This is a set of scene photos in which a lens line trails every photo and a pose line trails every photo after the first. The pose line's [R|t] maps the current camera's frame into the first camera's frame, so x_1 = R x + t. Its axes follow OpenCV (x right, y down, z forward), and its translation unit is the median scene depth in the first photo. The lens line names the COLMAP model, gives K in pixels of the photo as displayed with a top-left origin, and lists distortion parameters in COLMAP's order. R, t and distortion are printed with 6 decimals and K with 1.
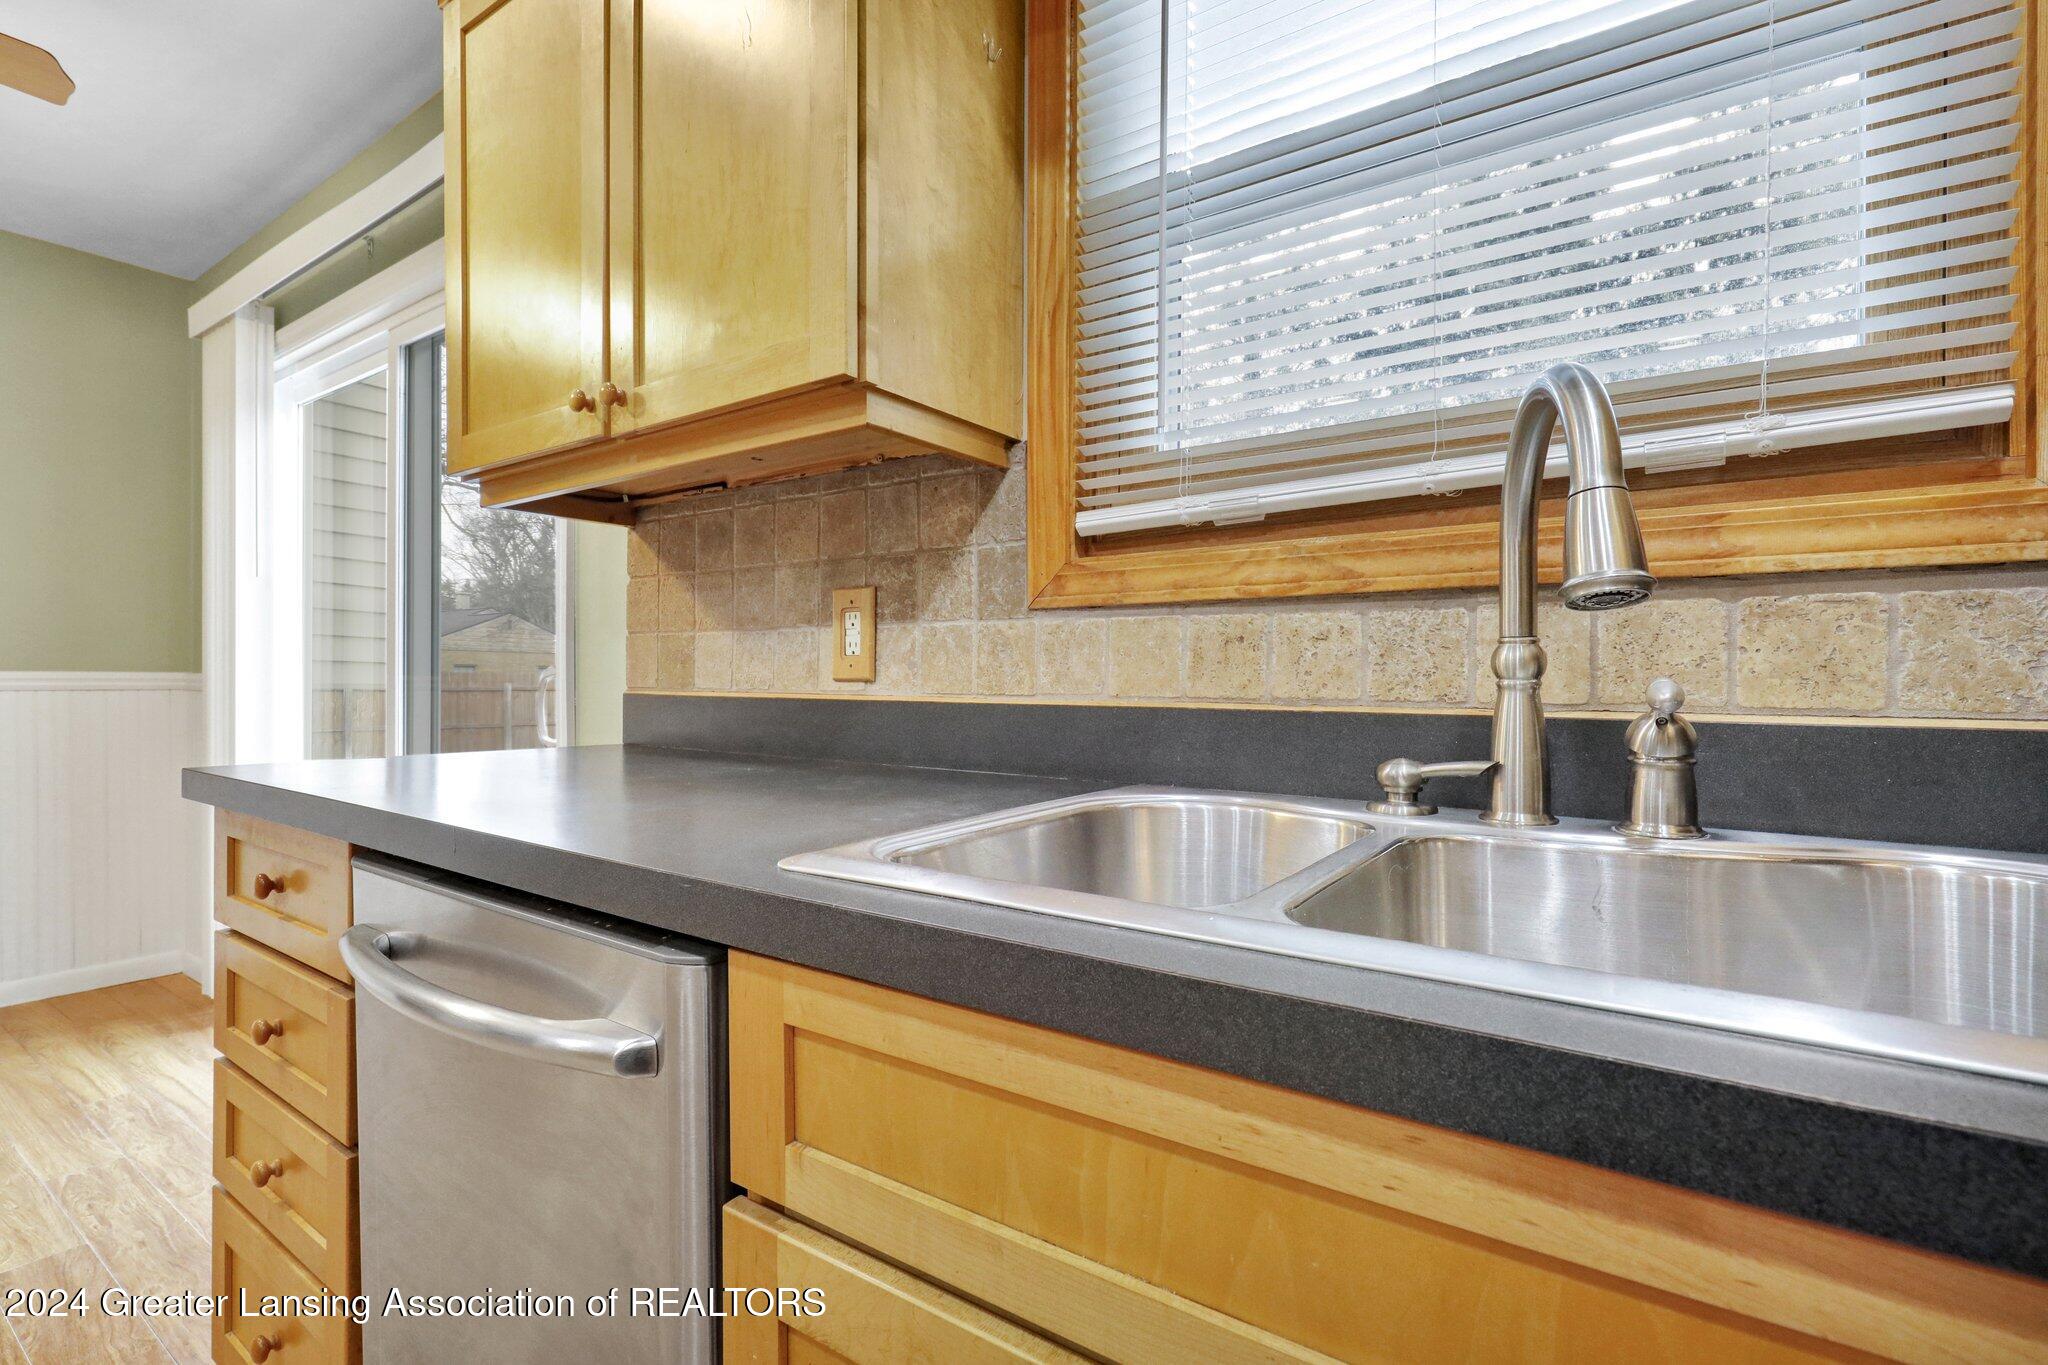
lens RADIAL K [[940.3, 0, 1020.7], [0, 940.3, 677.1], [0, 0, 1]] dist [-0.001077, -0.000075]
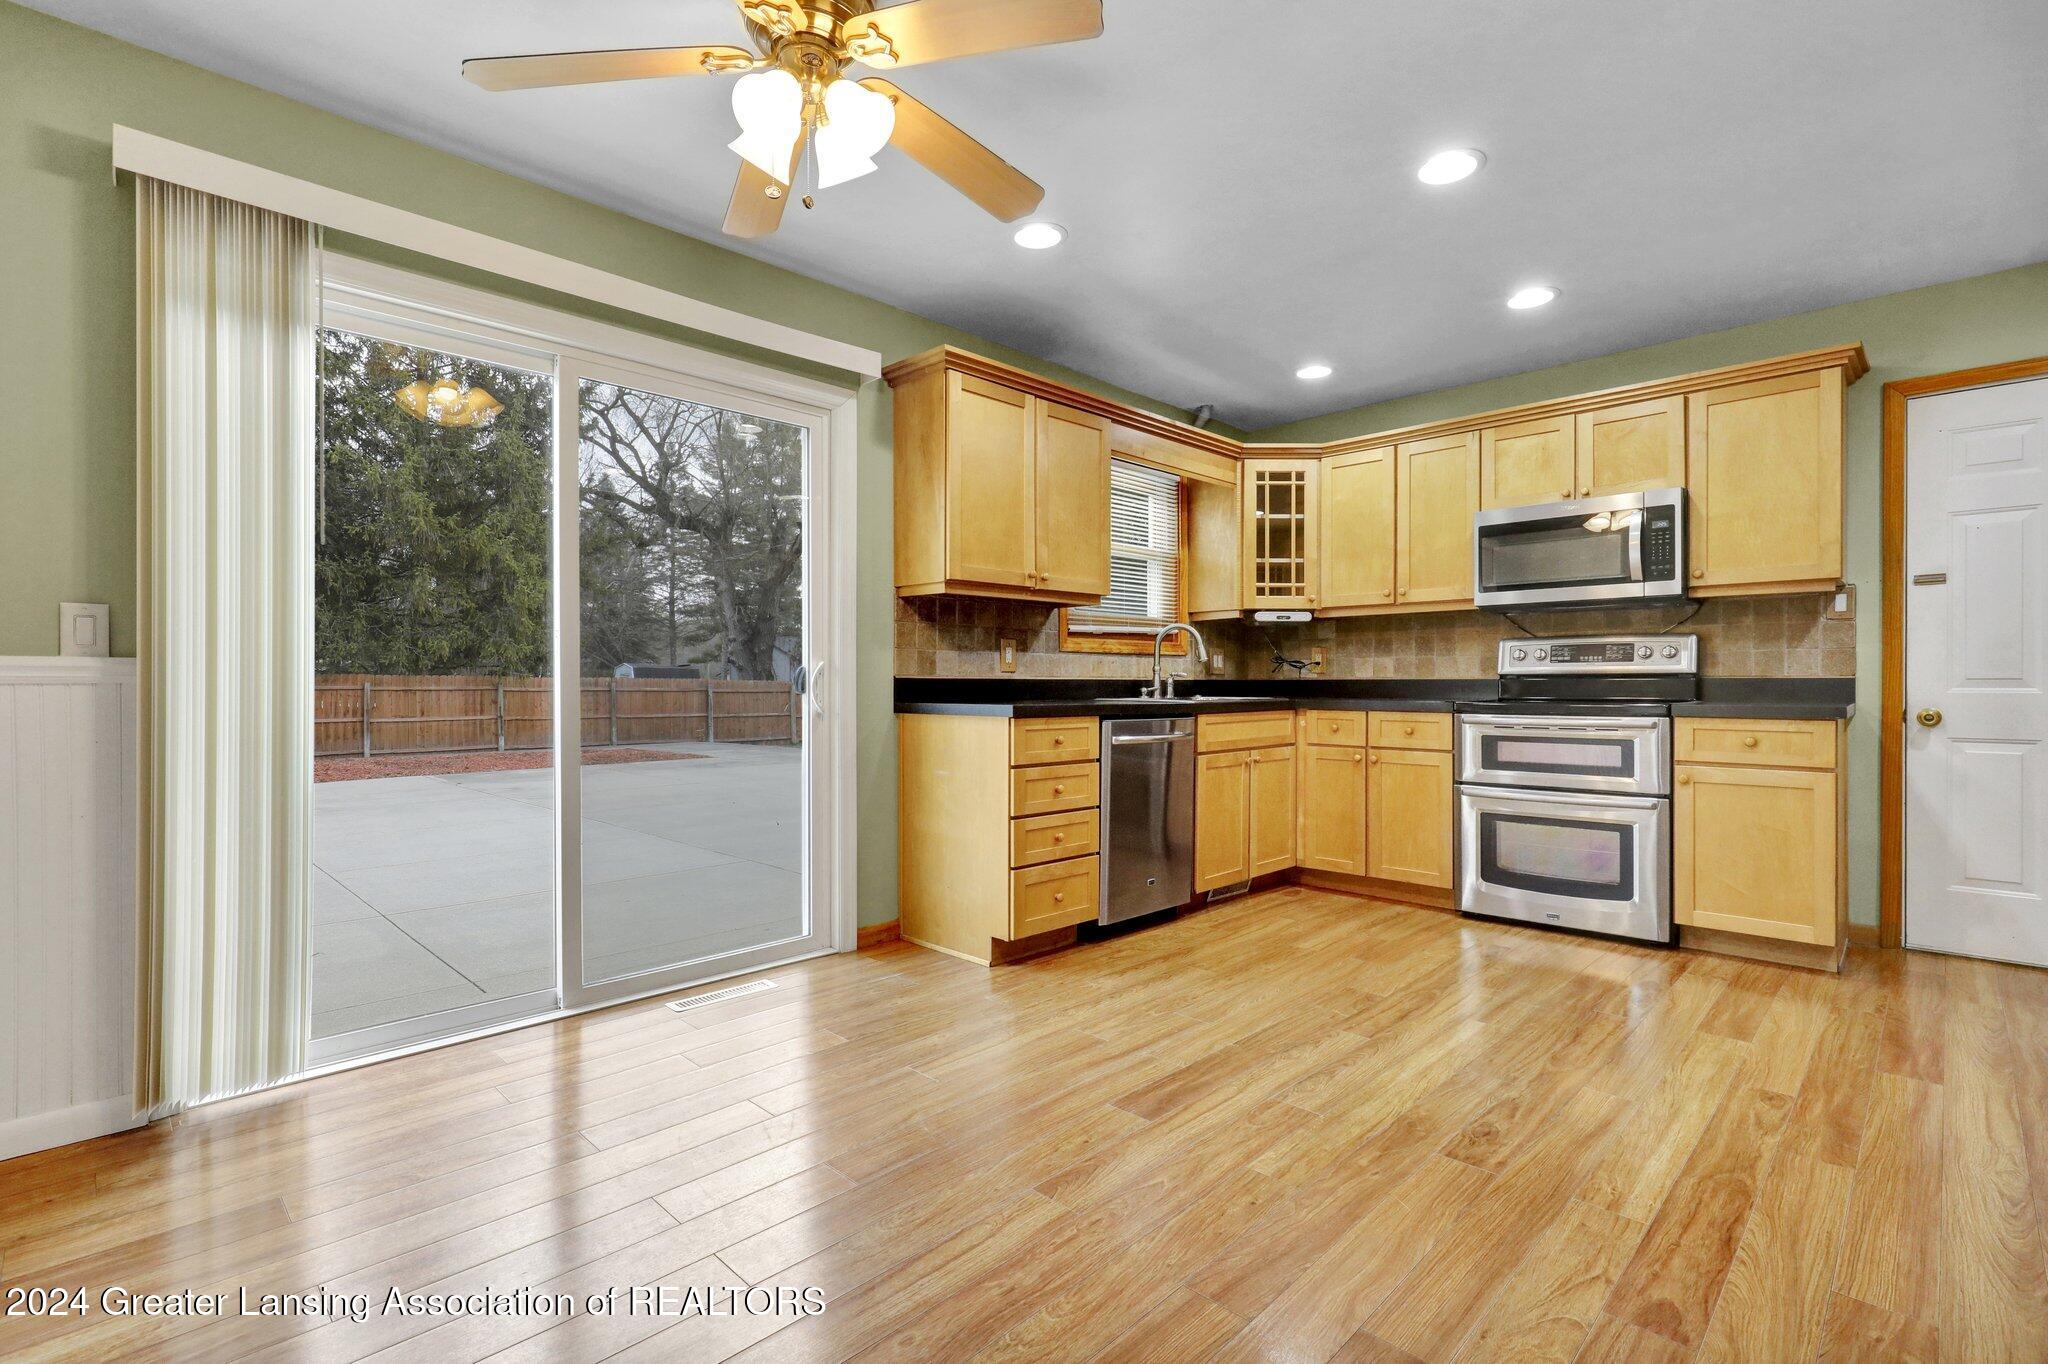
lens RADIAL K [[940.3, 0, 1024.2], [0, 940.3, 680.6], [0, 0, 1]] dist [-0.001077, -0.000075]
pose [[0.182628, -0.001507, 0.983181, -3.018989], [0.000580, 0.999999, 0.001425, 0.025527], [-0.983182, 0.000310, 0.182629, 0.459576]]
